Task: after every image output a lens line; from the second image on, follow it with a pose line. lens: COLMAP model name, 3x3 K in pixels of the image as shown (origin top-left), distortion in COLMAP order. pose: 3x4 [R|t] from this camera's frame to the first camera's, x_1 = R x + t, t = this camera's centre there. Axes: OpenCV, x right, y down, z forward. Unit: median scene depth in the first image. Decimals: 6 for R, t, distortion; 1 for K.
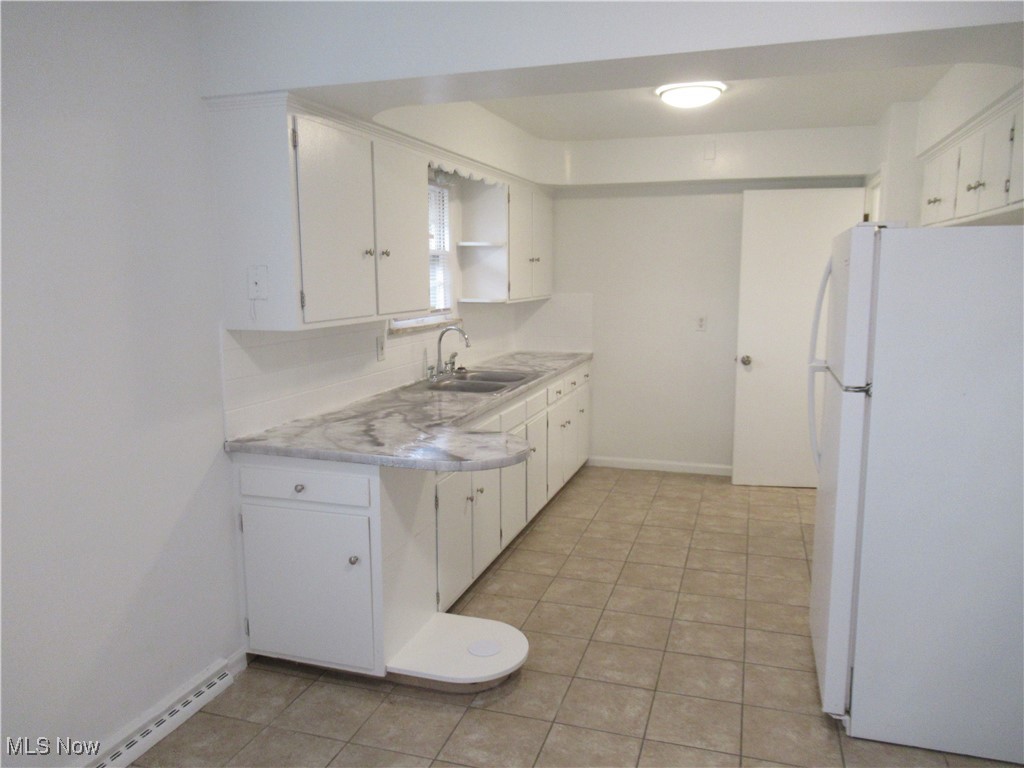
lens RADIAL K [[768.2, 0, 511.0], [0, 768.2, 382.4], [0, 0, 1]] dist [-0.001109, 0.003890]
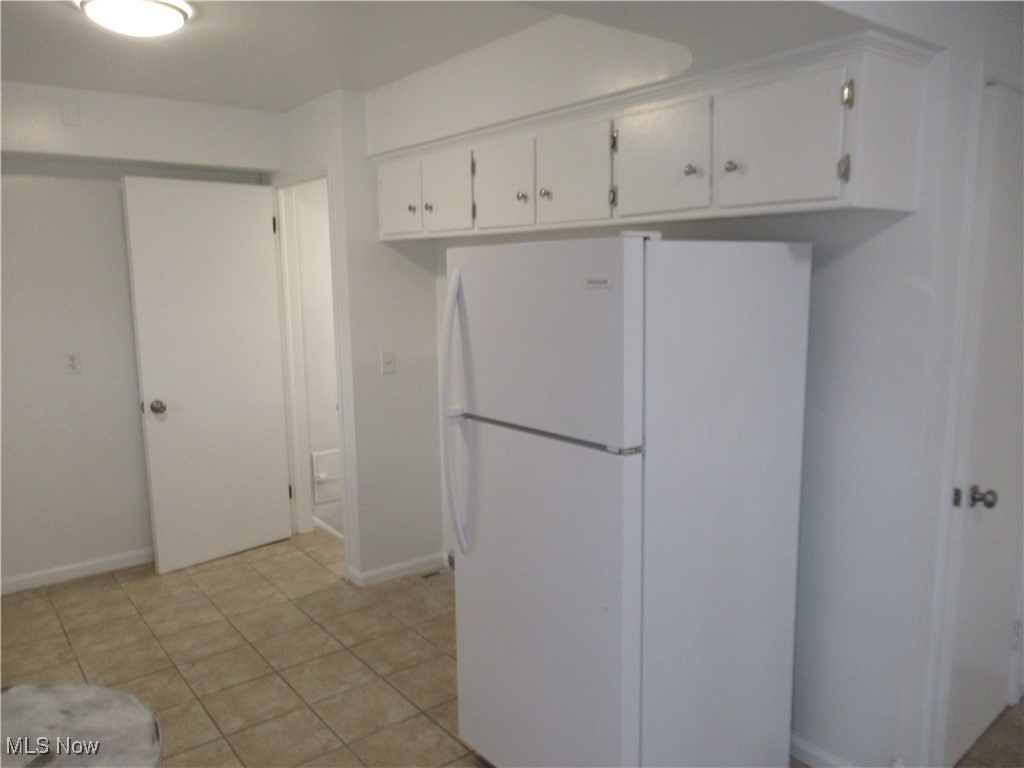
lens RADIAL K [[768.2, 0, 509.2], [0, 768.2, 383.5], [0, 0, 1]] dist [-0.001109, 0.003890]
pose [[0.565692, -0.125346, 0.815034, -0.116371], [0.128850, 0.989675, 0.062773, -0.060132], [-0.814488, 0.069507, 0.576002, 0.325423]]
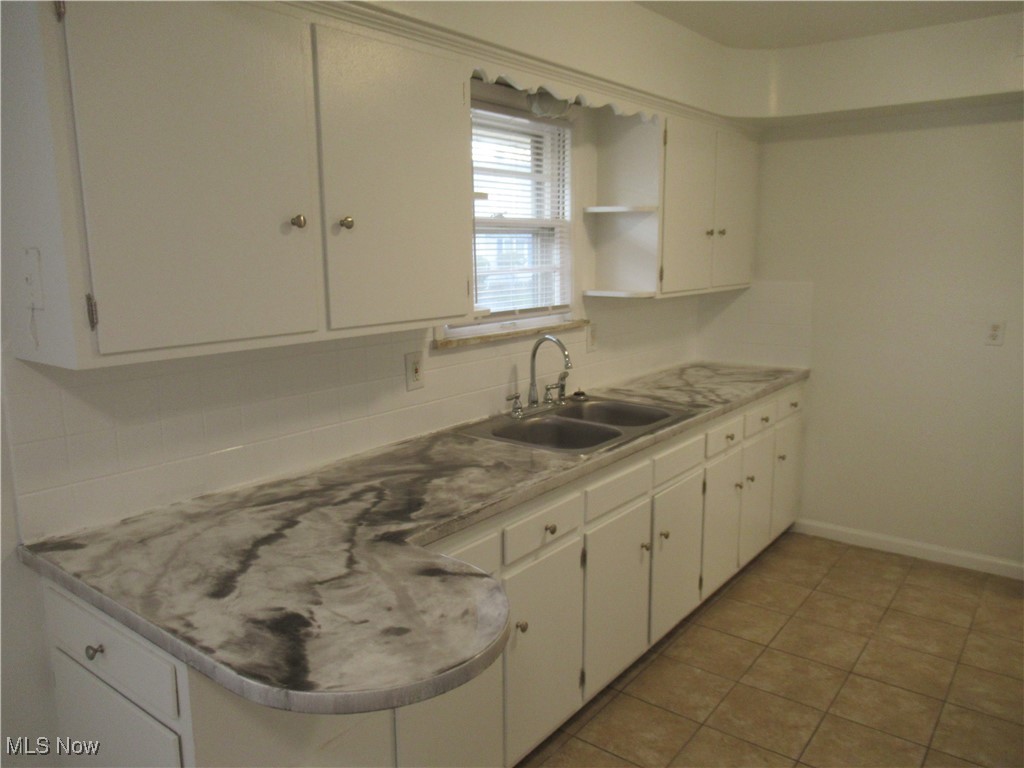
lens RADIAL K [[768.2, 0, 514.5], [0, 768.2, 386.2], [0, 0, 1]] dist [-0.001109, 0.003890]
pose [[0.942529, 0.055702, -0.329448, 0.105276], [-0.043466, 0.998068, 0.044395, -0.052845], [0.331284, -0.027523, 0.943129, 0.338405]]
